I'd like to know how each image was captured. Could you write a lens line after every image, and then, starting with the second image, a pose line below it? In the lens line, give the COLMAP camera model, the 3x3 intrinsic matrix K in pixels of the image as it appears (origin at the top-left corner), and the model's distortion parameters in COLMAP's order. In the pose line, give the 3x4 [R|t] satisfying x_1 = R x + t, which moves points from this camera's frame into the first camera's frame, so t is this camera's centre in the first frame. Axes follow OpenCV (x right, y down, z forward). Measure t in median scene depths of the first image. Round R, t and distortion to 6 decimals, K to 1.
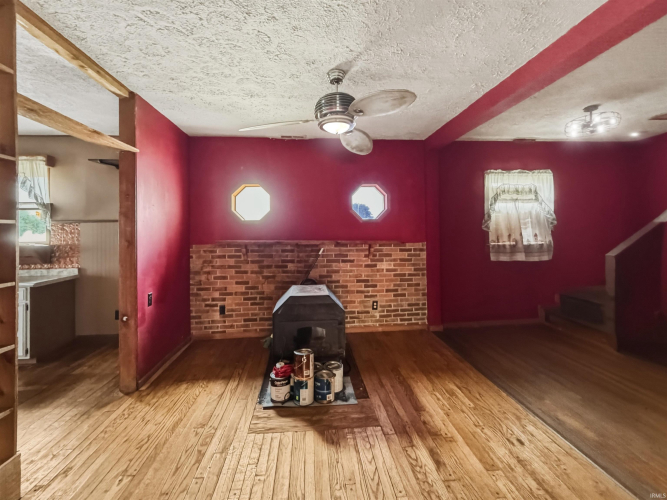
lens RADIAL K [[294.8, 0, 329.2], [0, 294.8, 226.7], [0, 0, 1]] dist [-0.001404, -0.000725]
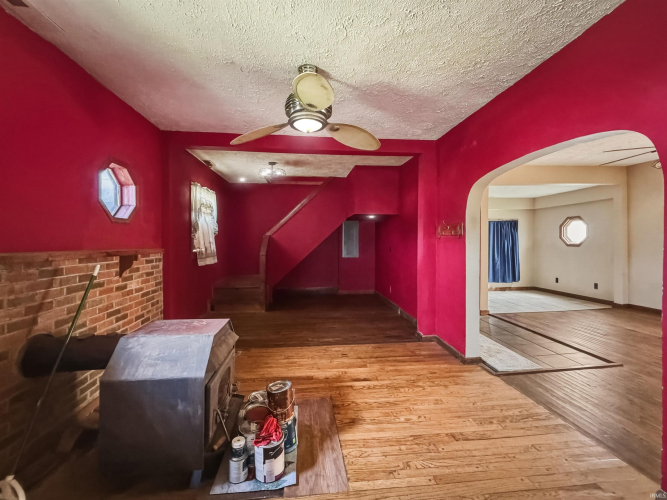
lens RADIAL K [[279.2, 0, 335.9], [0, 279.2, 243.6], [0, 0, 1]] dist [-0.004157, -0.000274]
pose [[-0.030782, -0.000050, 0.999526, -0.506857], [-0.012236, 0.999925, -0.000327, 0.026811], [-0.999451, -0.012241, -0.030780, 0.536753]]
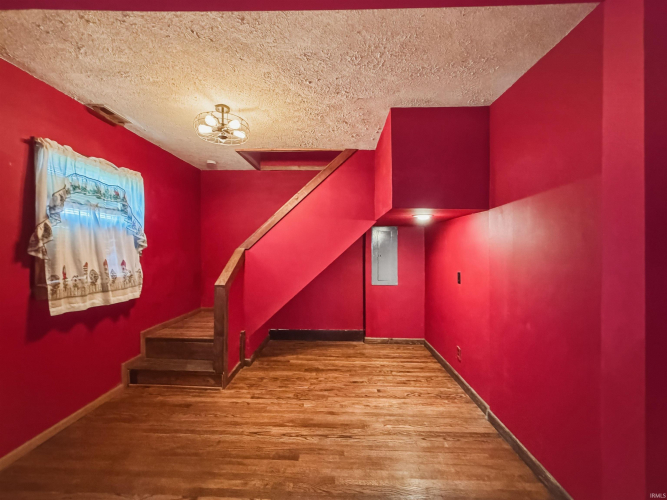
lens RADIAL K [[279.2, 0, 333.8], [0, 279.2, 252.3], [0, 0, 1]] dist [-0.004157, -0.000274]
pose [[0.121771, -0.001422, 0.992557, 0.127066], [-0.027780, 0.999602, 0.004841, -0.013335], [-0.992169, -0.028163, 0.121683, 0.458844]]
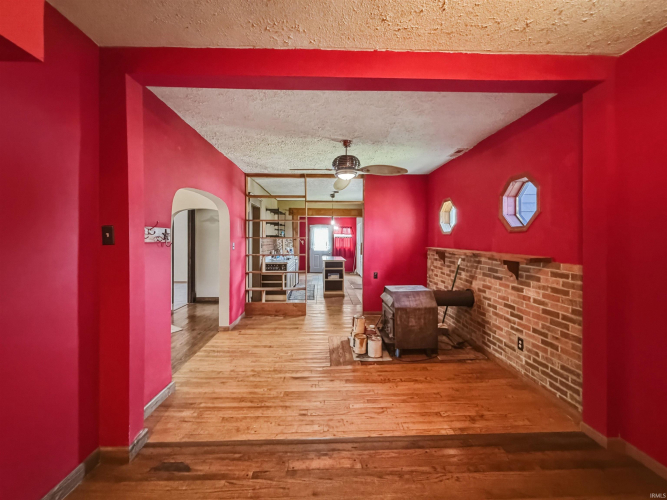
lens RADIAL K [[279.2, 0, 332.9], [0, 279.2, 243.2], [0, 0, 1]] dist [-0.004157, -0.000274]
pose [[-0.052160, 0.023588, -0.998360, 0.864676], [0.016323, 0.999608, 0.022765, -0.006510], [0.998505, -0.015108, -0.052524, 0.577490]]
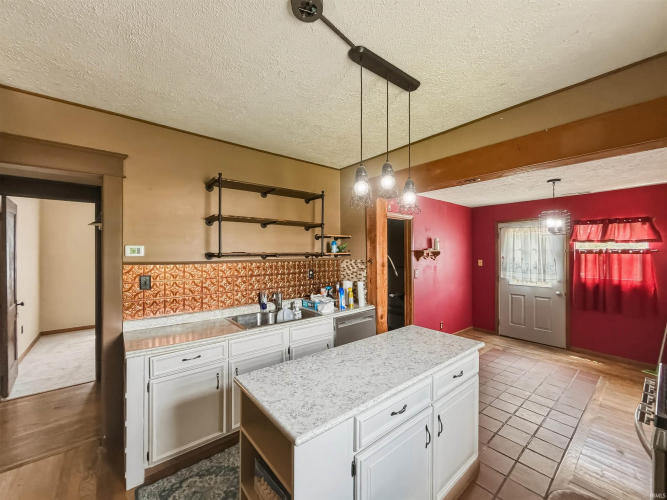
lens RADIAL K [[265.8, 0, 334.7], [0, 265.8, 251.8], [0, 0, 1]] dist [0.000946, -0.000325]
pose [[-0.826035, 0.013611, -0.563455, -0.744434], [0.022454, 0.999709, -0.008769, -0.013510], [0.563171, -0.019895, -0.826101, 0.765030]]
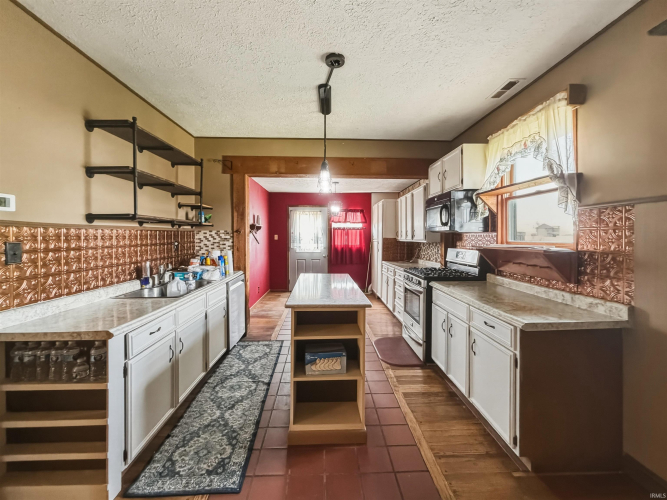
lens RADIAL K [[279.2, 0, 334.7], [0, 279.2, 237.2], [0, 0, 1]] dist [-0.004157, -0.000274]
pose [[-0.047413, 0.021935, -0.998634, -0.380224], [0.020753, 0.999565, 0.020970, 0.016585], [0.998660, -0.019730, -0.047848, 0.531165]]
